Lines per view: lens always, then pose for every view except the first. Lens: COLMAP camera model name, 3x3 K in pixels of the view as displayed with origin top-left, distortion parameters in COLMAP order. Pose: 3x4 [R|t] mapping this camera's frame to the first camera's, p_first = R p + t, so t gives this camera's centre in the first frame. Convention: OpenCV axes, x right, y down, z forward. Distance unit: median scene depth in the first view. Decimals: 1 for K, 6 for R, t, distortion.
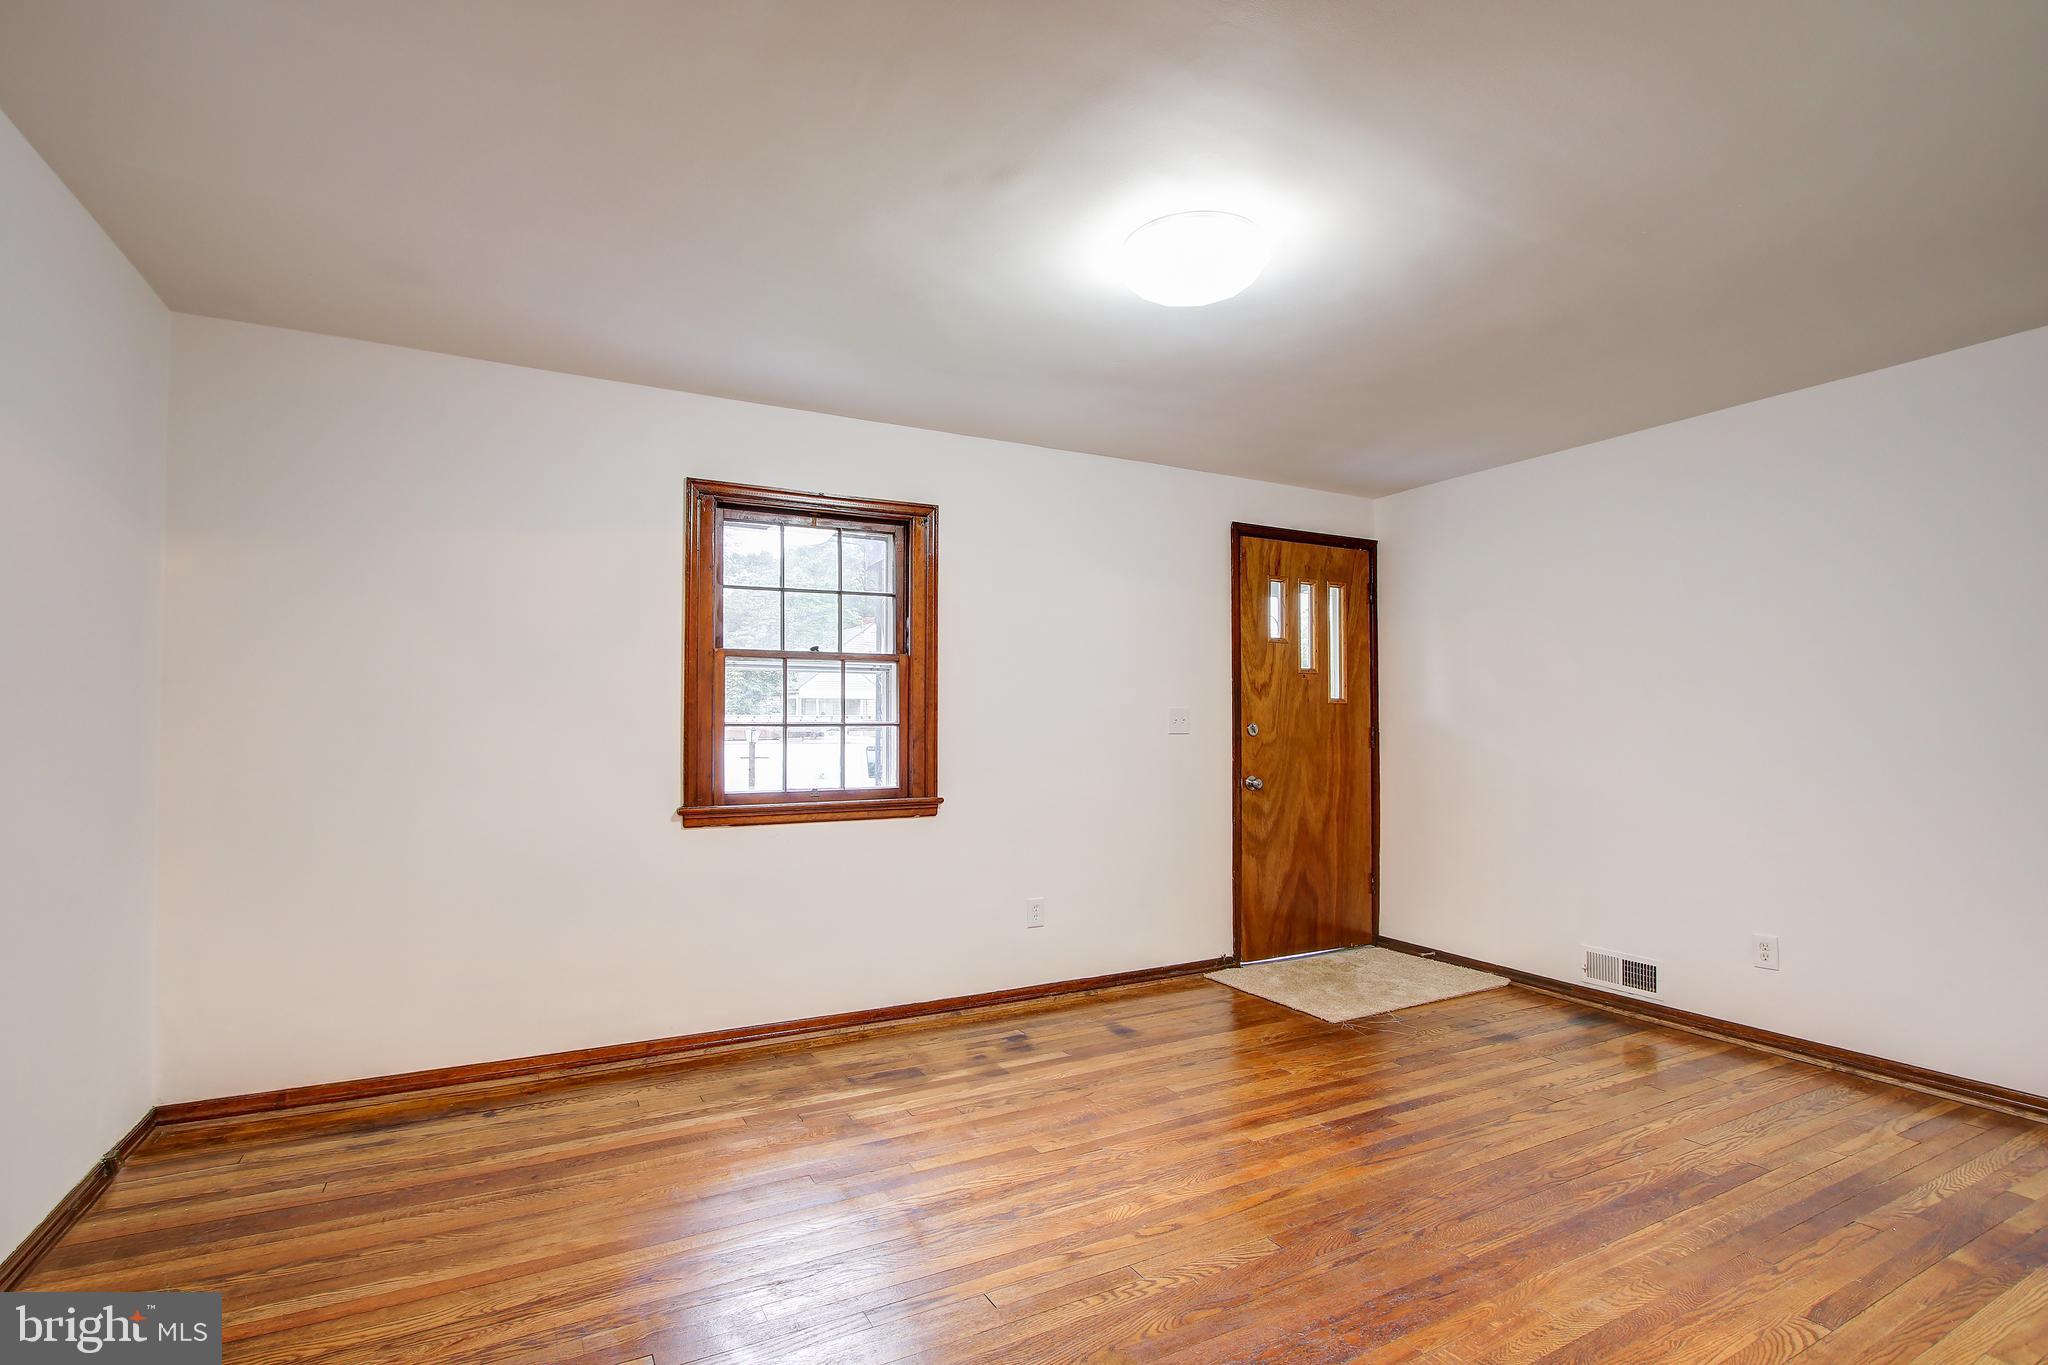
lens RADIAL K [[948.9, 0, 1011.1], [0, 948.9, 710.4], [0, 0, 1]] dist [-0.016604, 0.000869]
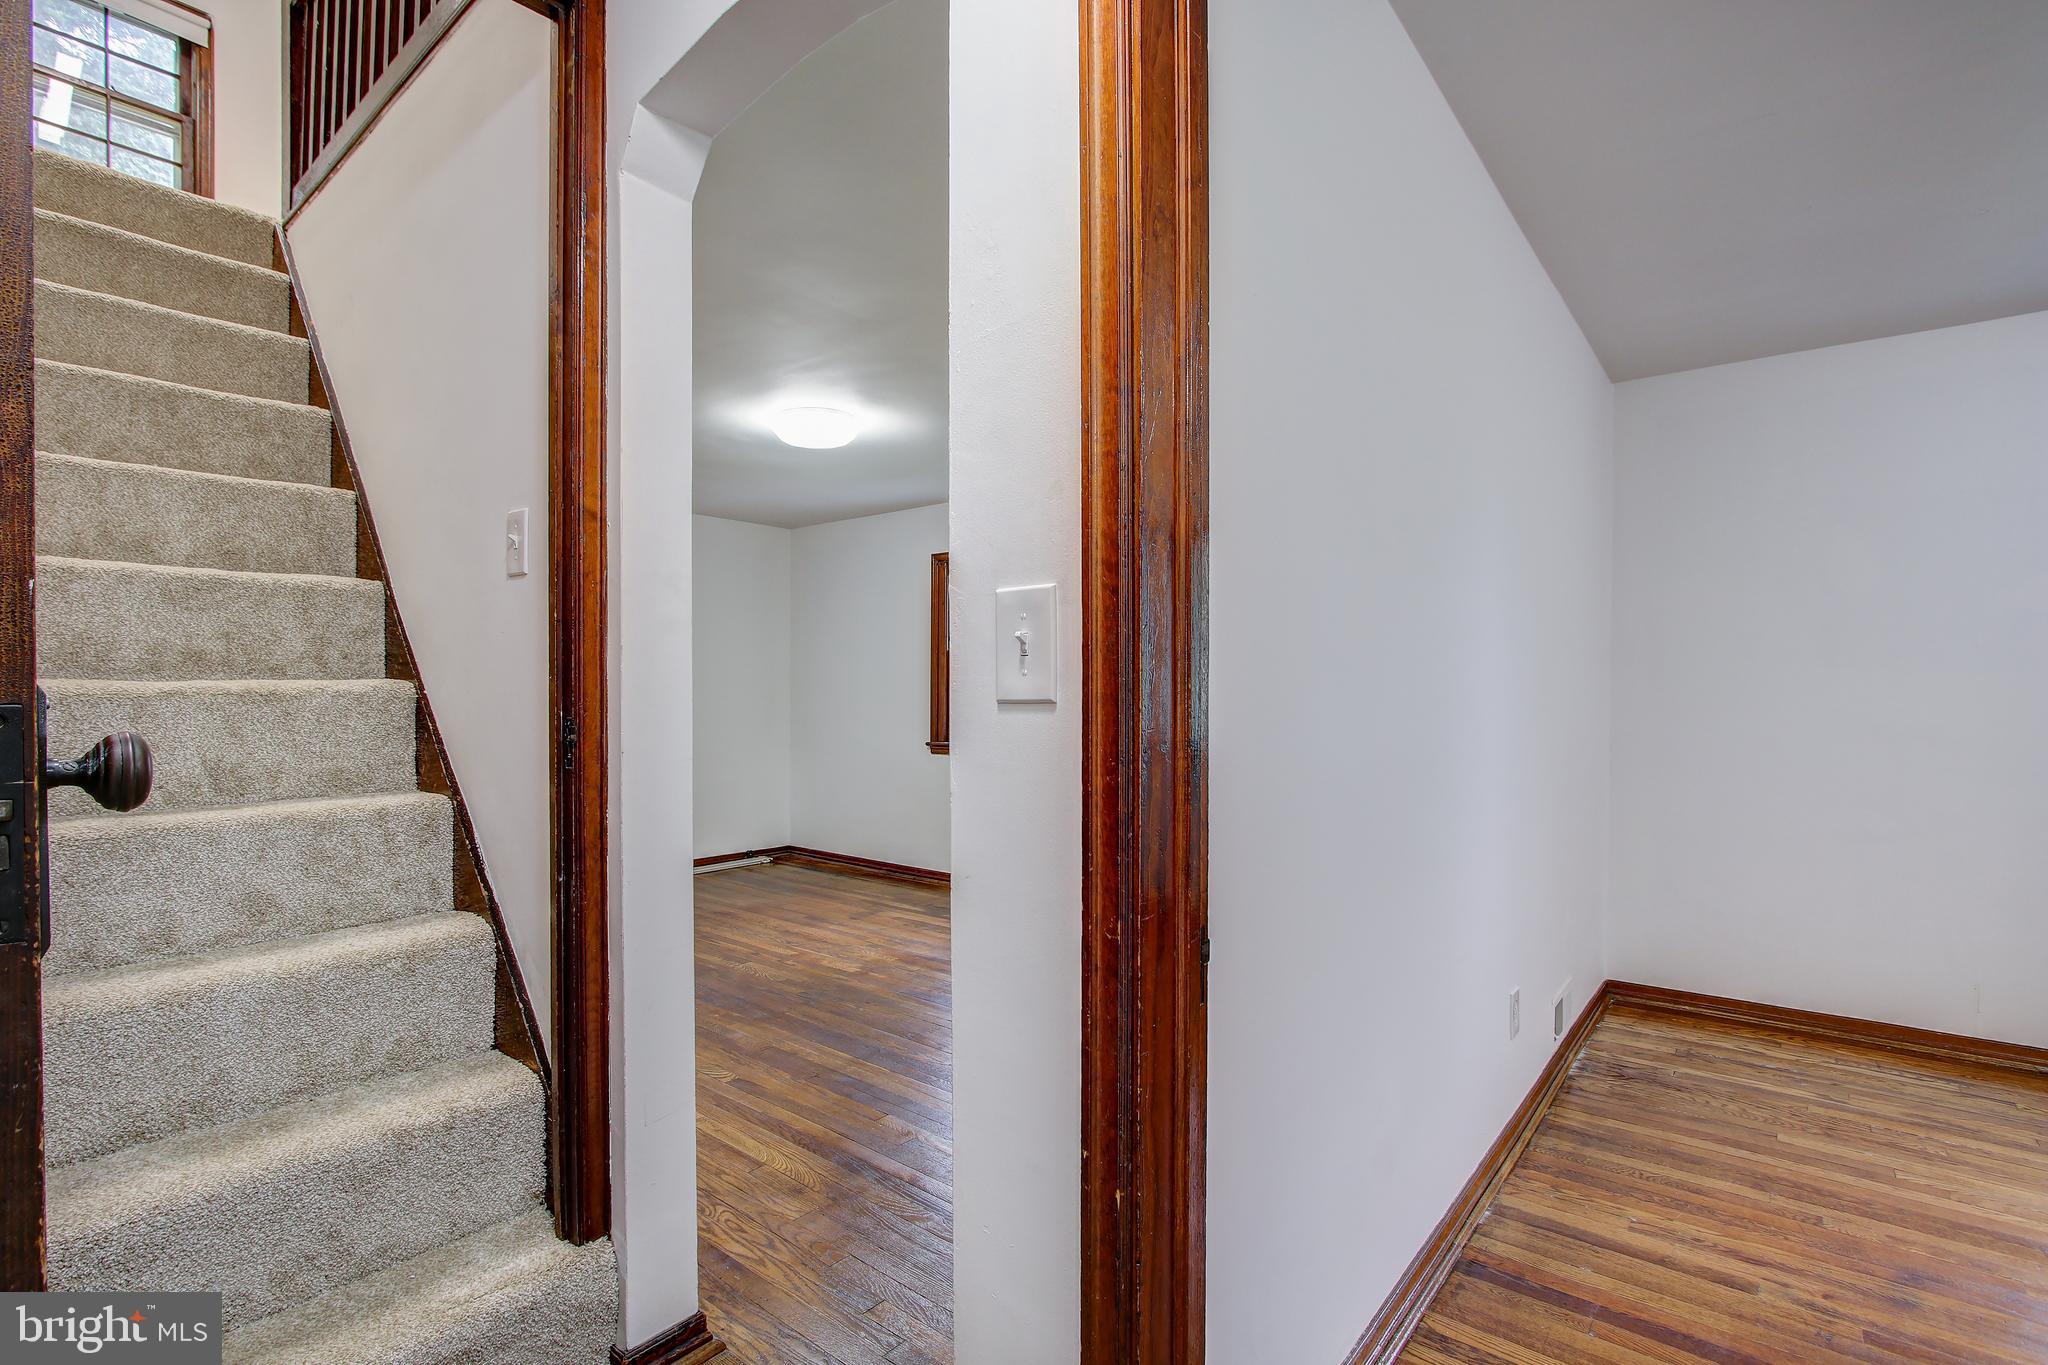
lens RADIAL K [[948.9, 0, 1011.1], [0, 948.9, 710.4], [0, 0, 1]] dist [-0.016604, 0.000869]
pose [[0.384277, 0.013505, -0.923119, 1.248851], [0.012356, 0.999728, 0.019770, 0.008366], [0.923135, -0.019003, 0.384005, 0.419205]]
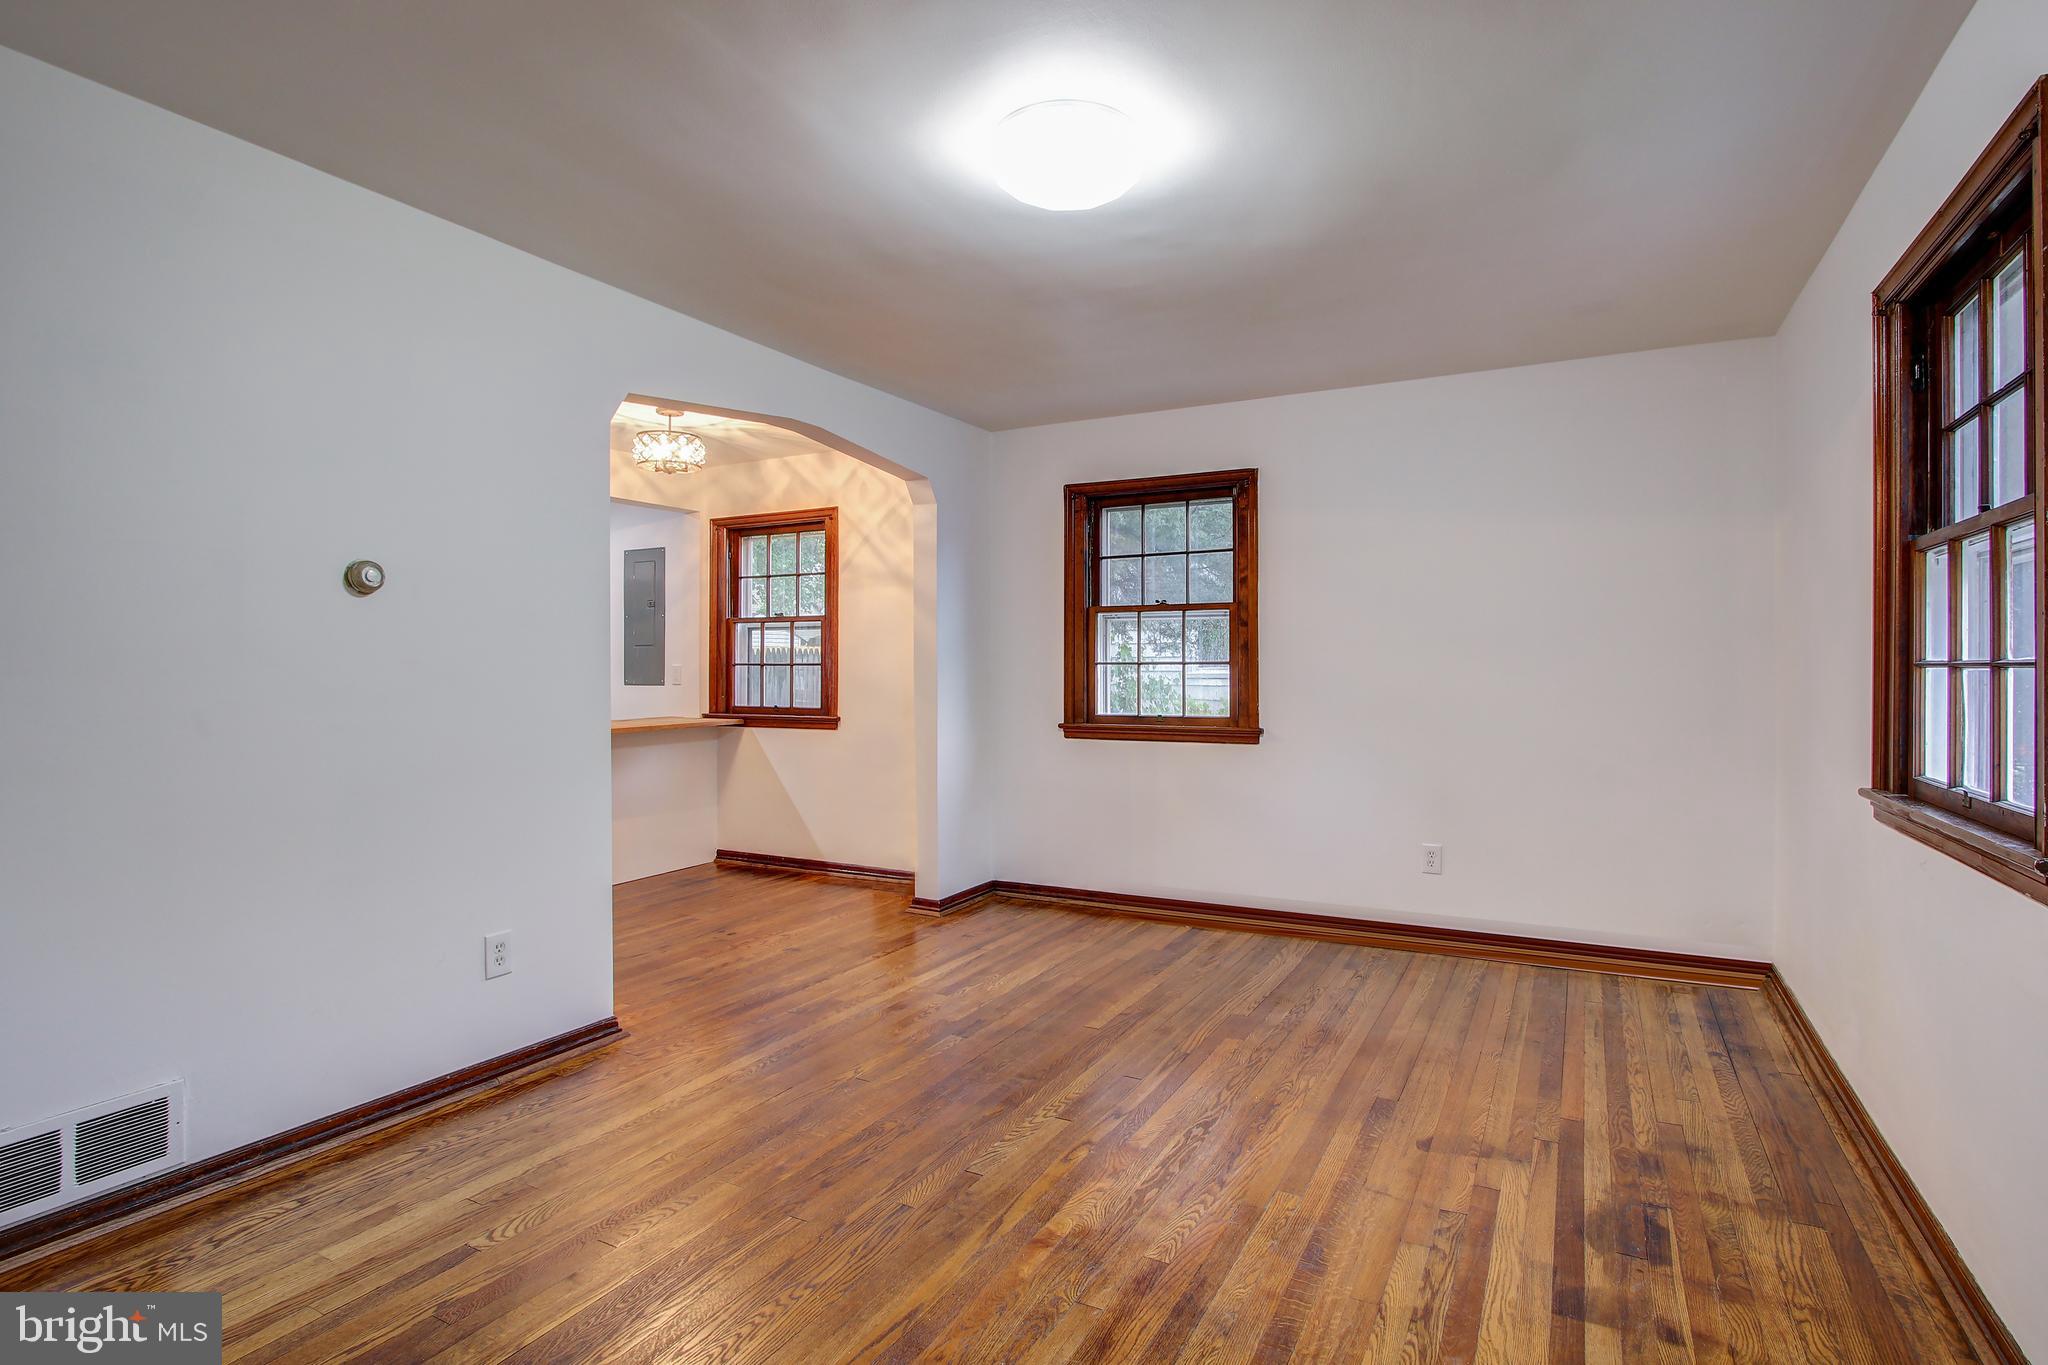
lens RADIAL K [[1004.8, 0, 1071.4], [0, 1004.8, 660.4], [0, 0, 1]] dist [-0.024228, 0.006561]
pose [[-0.816828, -0.003314, -0.576871, 0.481195], [0.007589, 0.999835, -0.016490, 0.017177], [0.576831, -0.017847, -0.816668, 1.147525]]
